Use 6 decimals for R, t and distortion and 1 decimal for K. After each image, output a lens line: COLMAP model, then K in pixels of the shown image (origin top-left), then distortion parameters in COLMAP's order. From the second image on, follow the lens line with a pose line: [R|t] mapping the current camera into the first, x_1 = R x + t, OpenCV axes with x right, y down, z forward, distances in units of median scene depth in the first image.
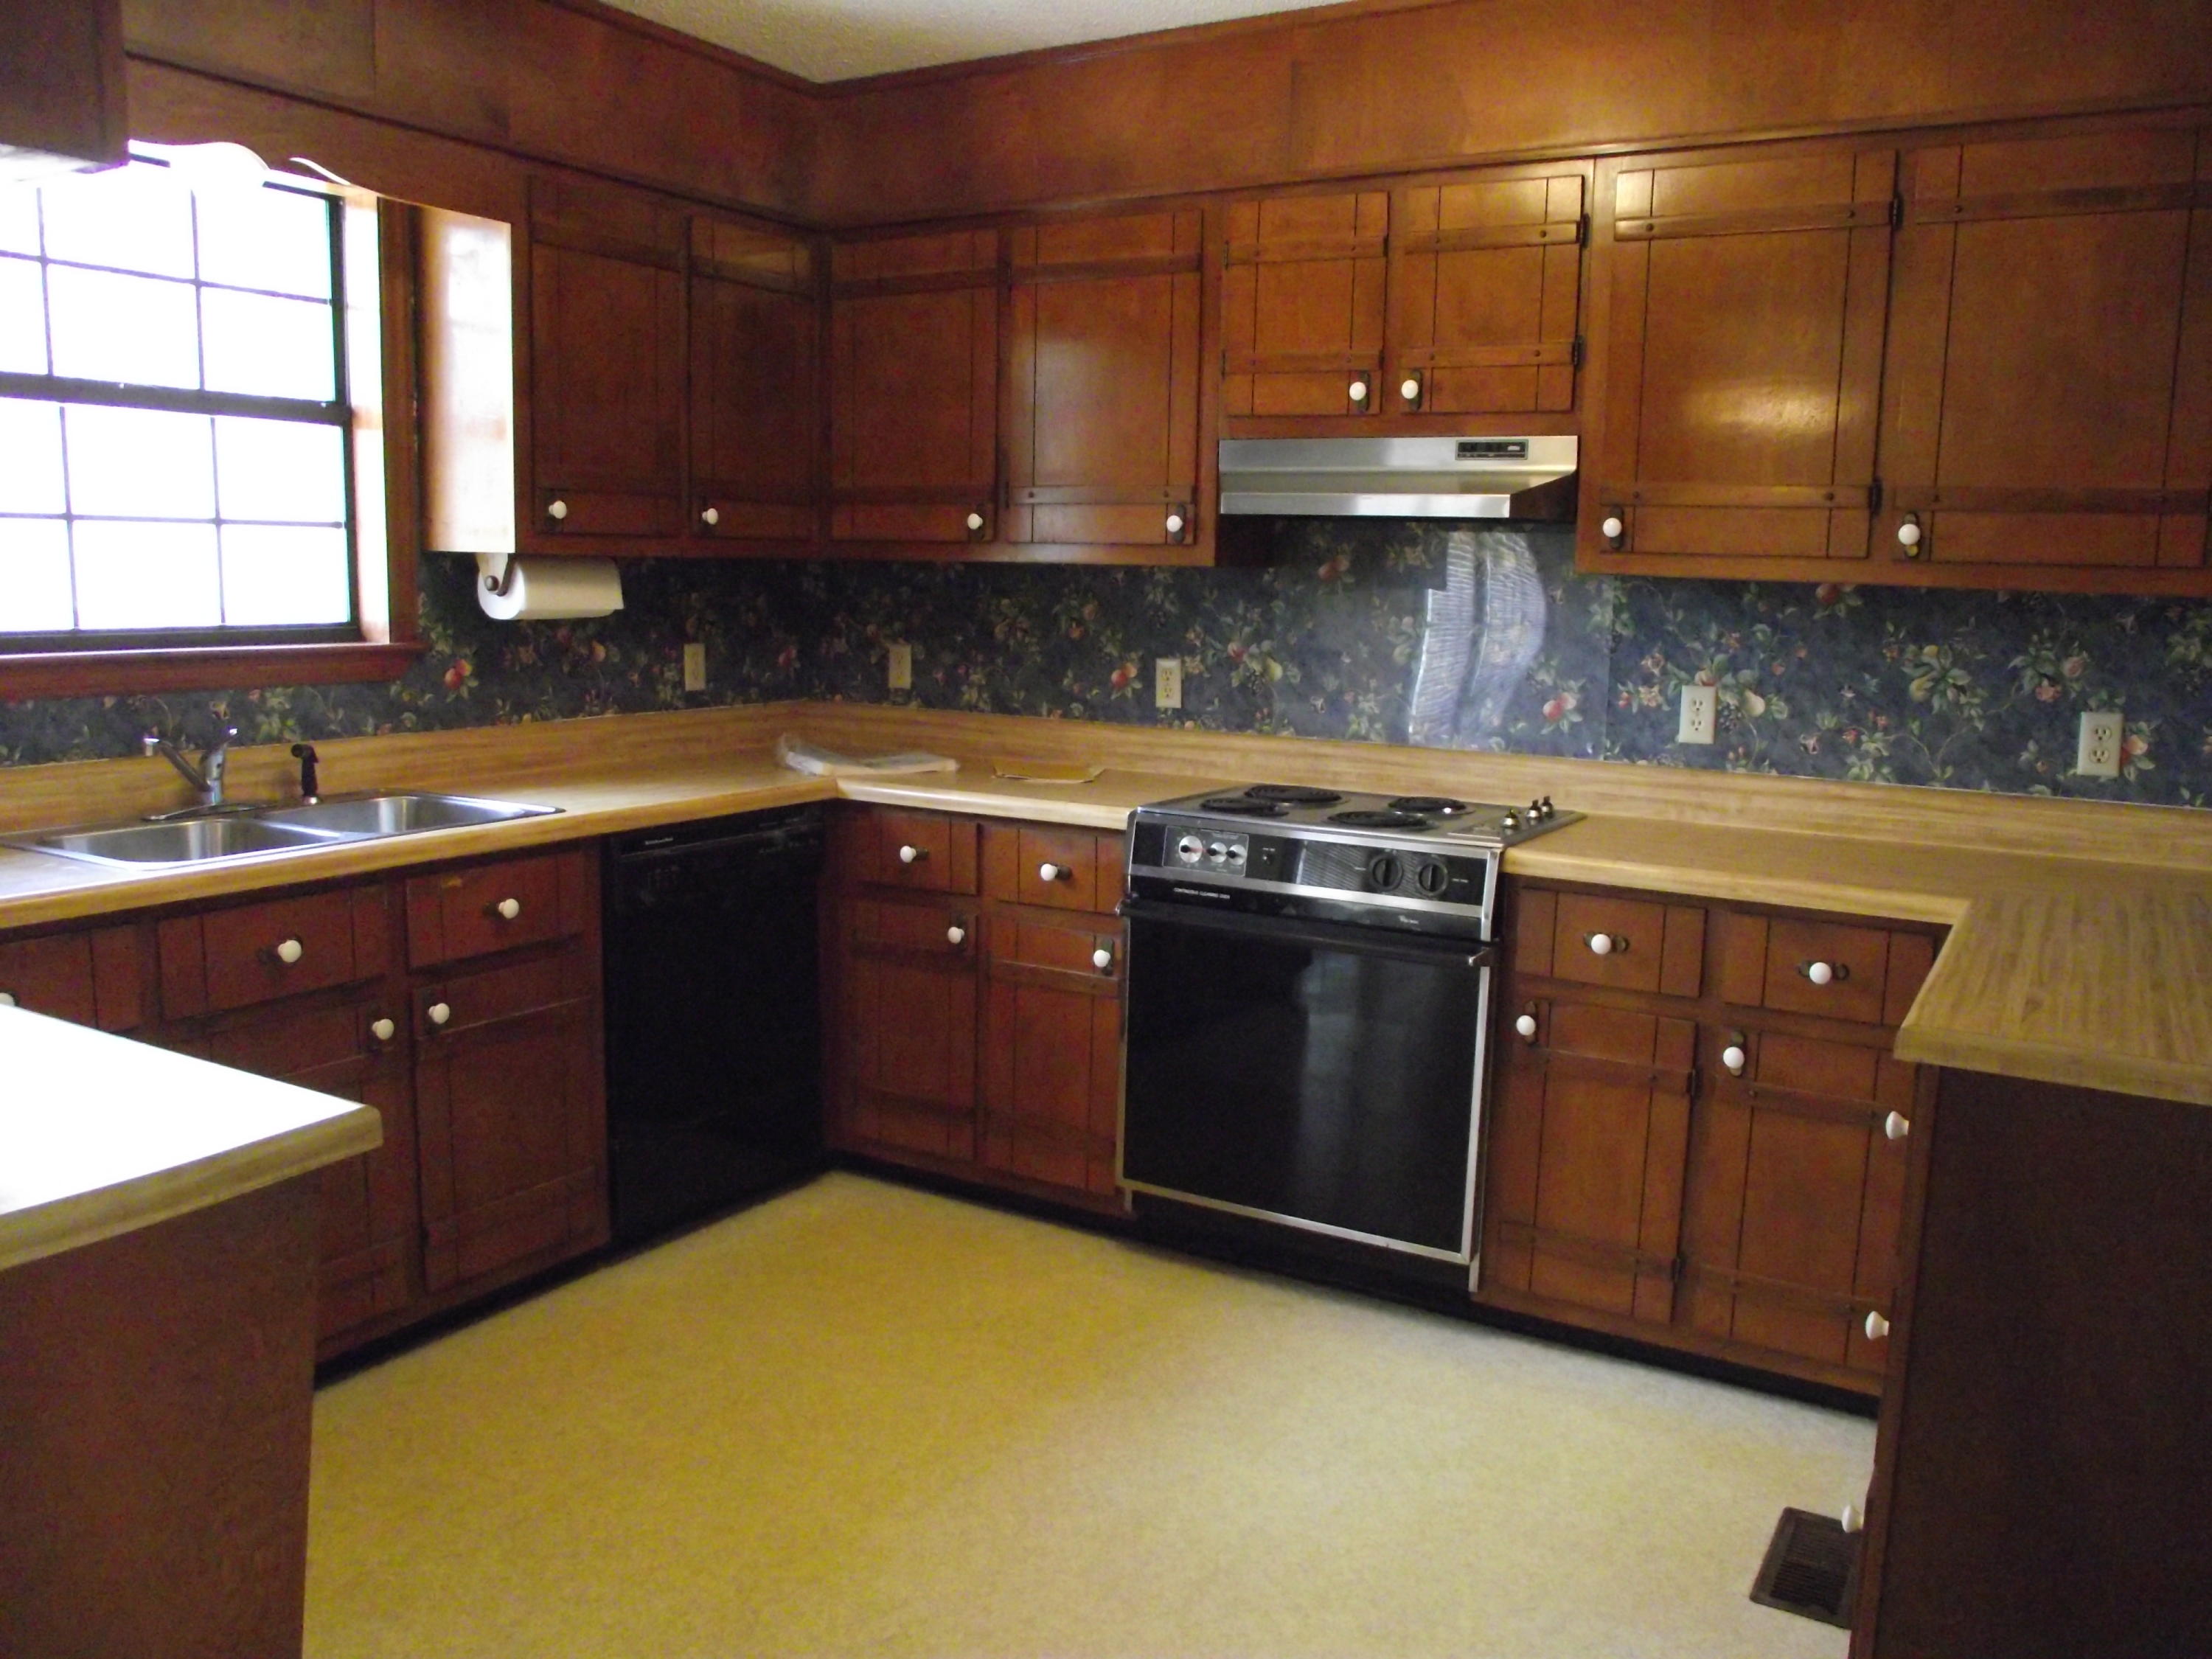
lens RADIAL K [[1759.3, 0, 1106.0], [0, 1759.3, 829.5], [0, 0, 1]] dist [-0.071982, 0.072087]
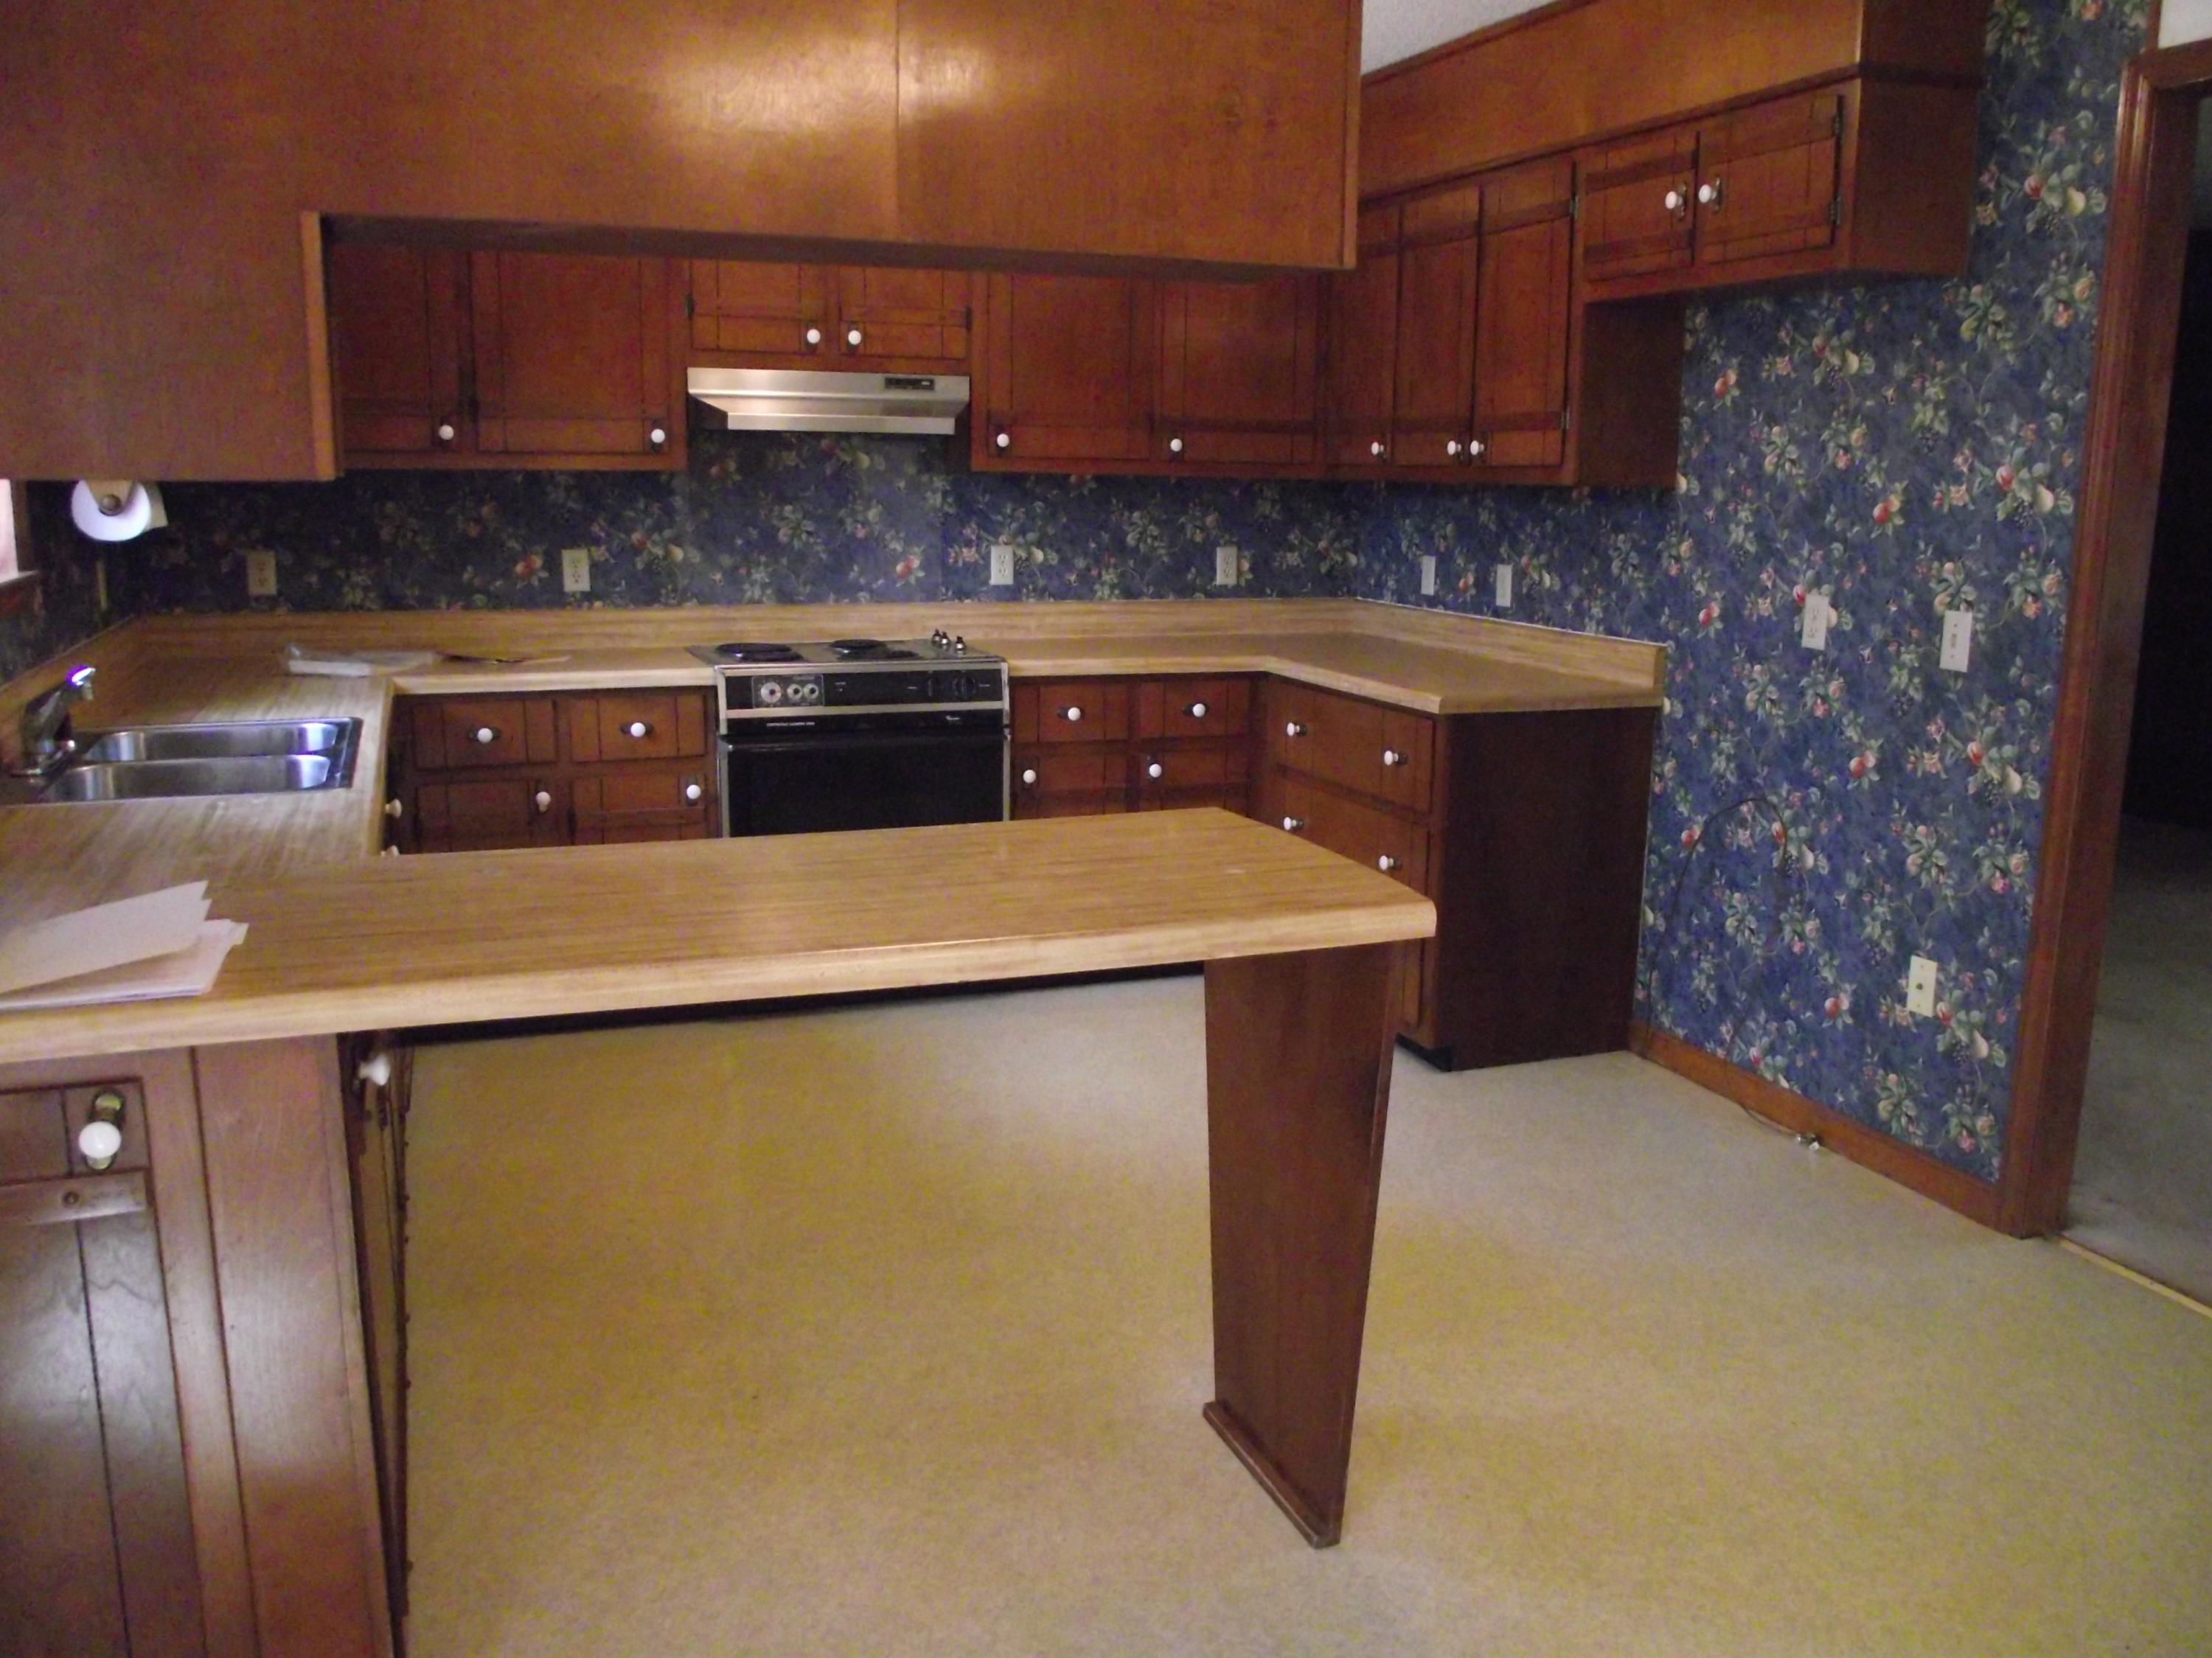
lens RADIAL K [[1759.2, 0, 1106.0], [0, 1759.2, 829.0], [0, 0, 1]] dist [-0.071982, 0.072087]
pose [[0.632155, -0.172035, 0.755502, -0.758366], [0.114783, 0.985075, 0.128268, -0.026082], [-0.766293, 0.005634, 0.642467, -0.018236]]
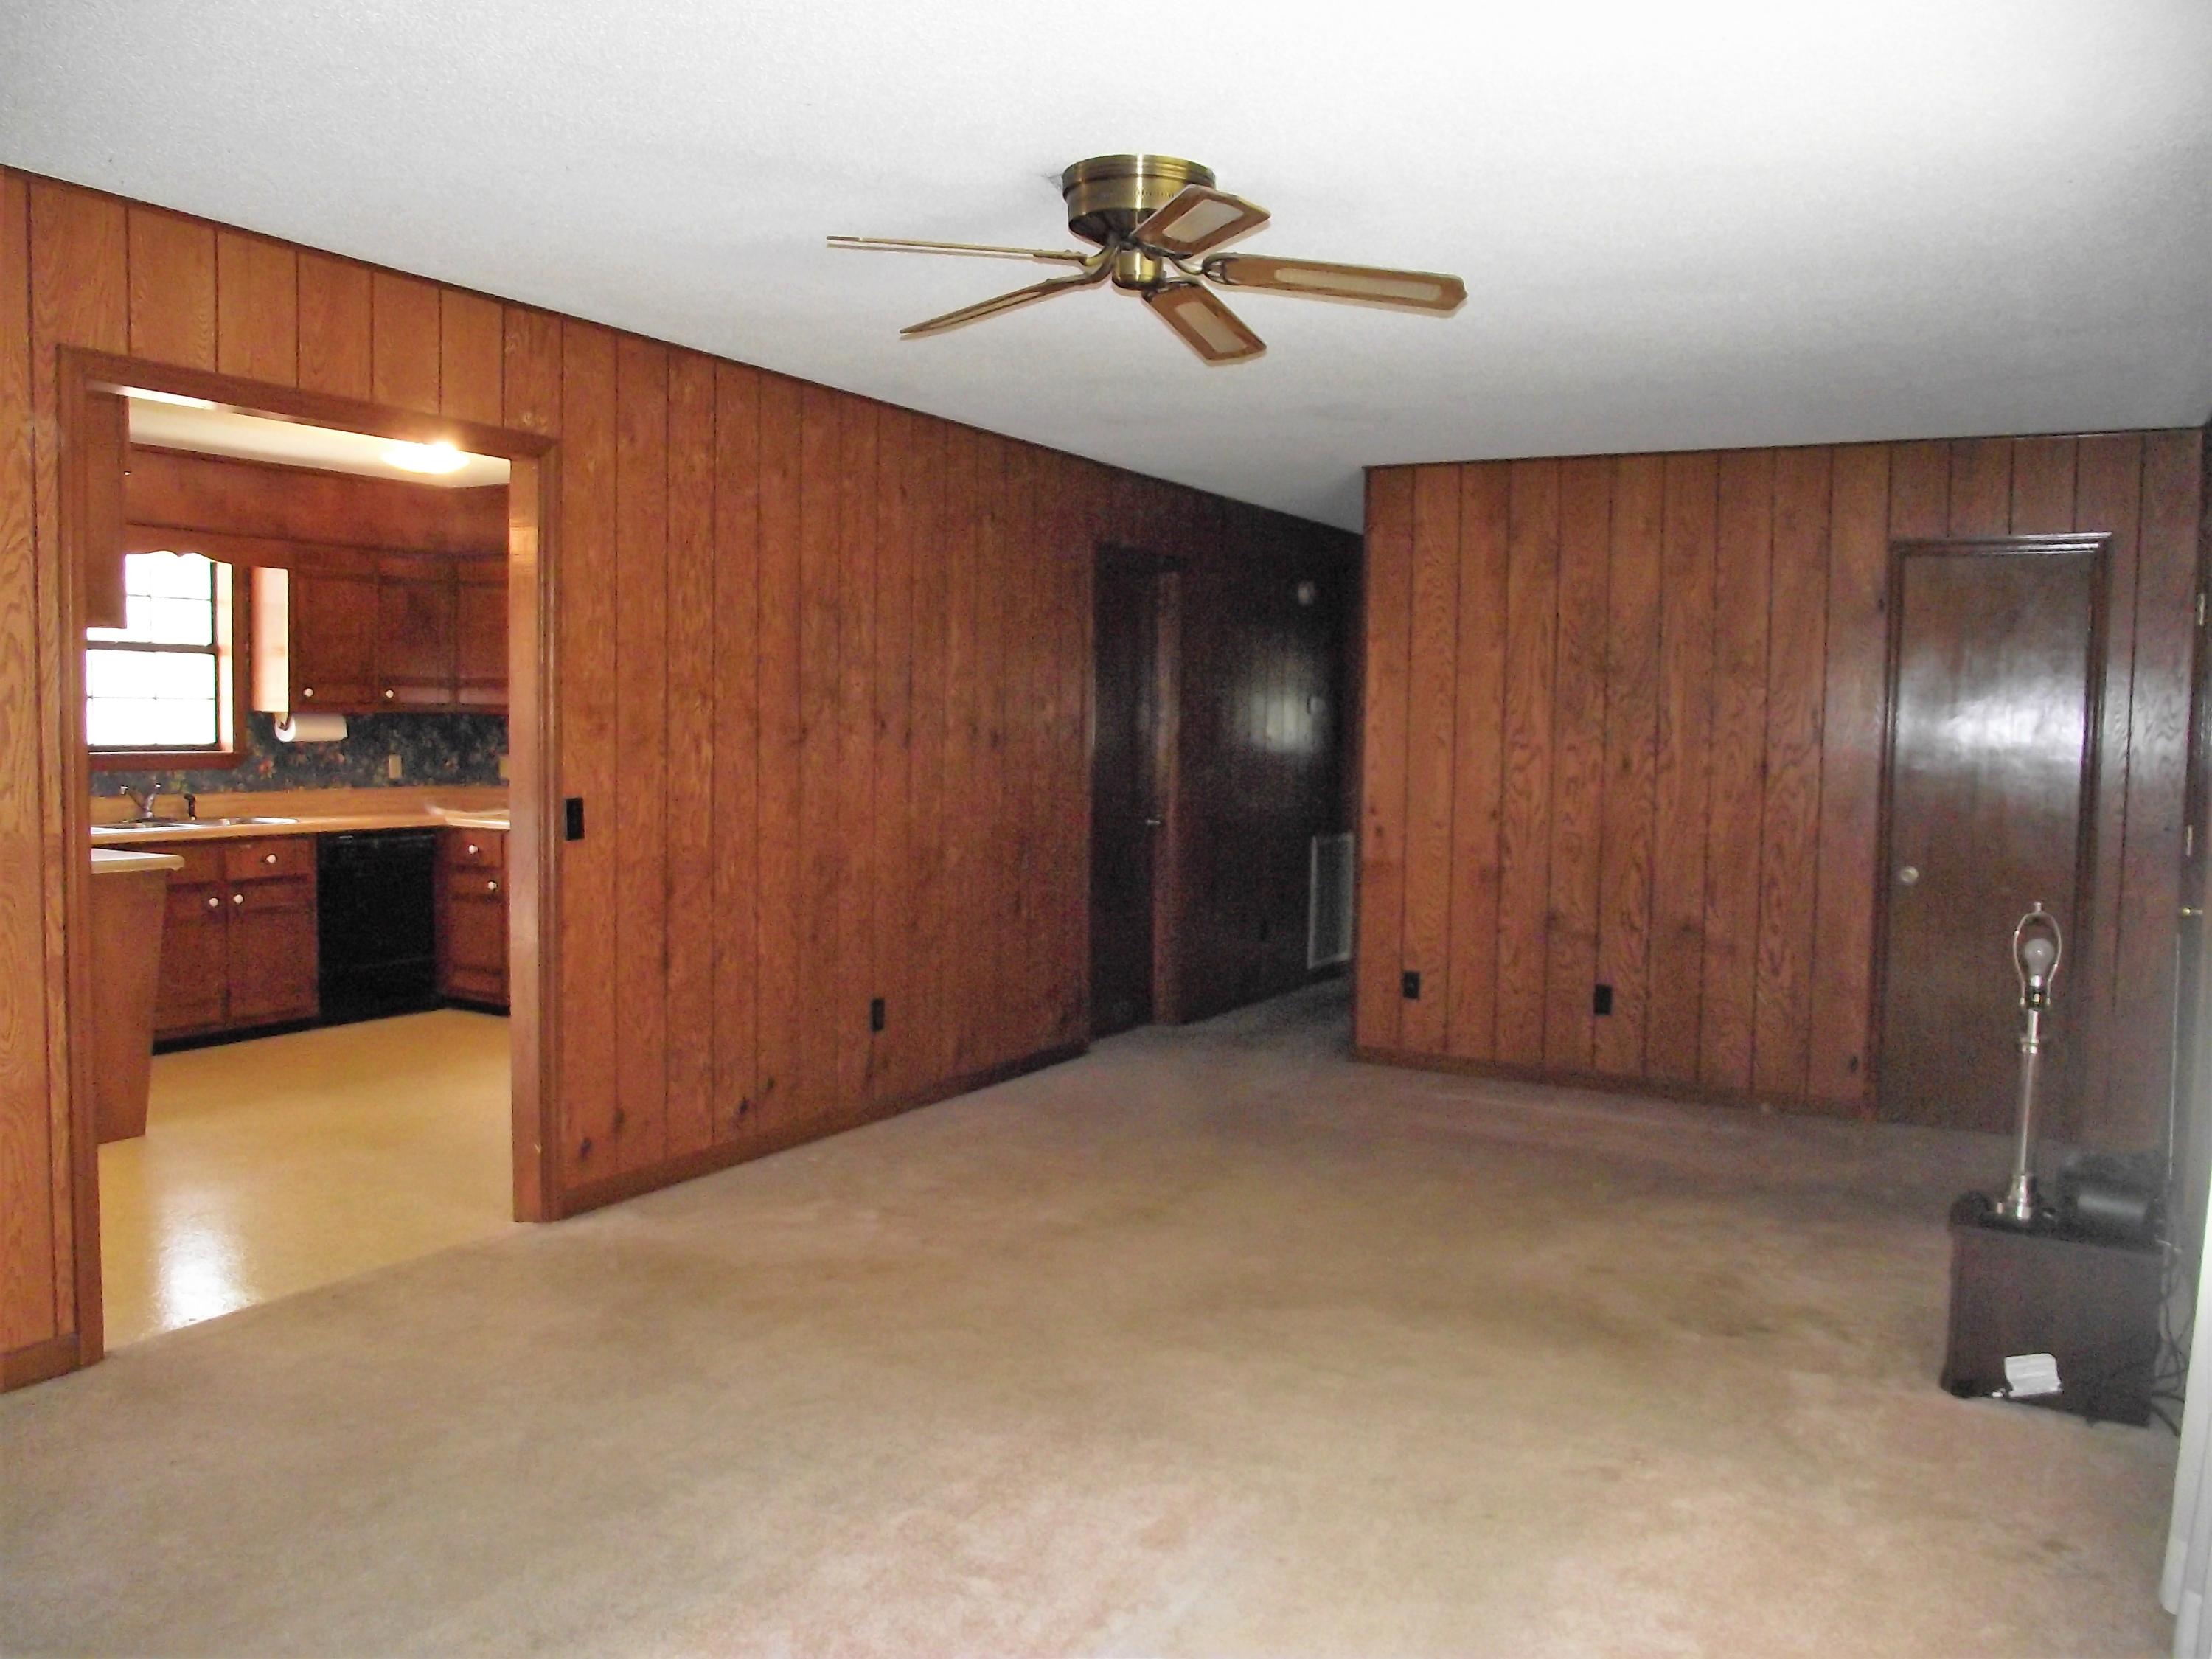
lens RADIAL K [[1759.3, 0, 1106.0], [0, 1759.3, 829.5], [0, 0, 1]] dist [-0.071982, 0.072087]
pose [[0.999785, -0.002614, 0.020556, 0.661366], [0.004247, 0.996804, -0.079769, 0.174109], [-0.020281, 0.079839, 0.996601, -1.229436]]
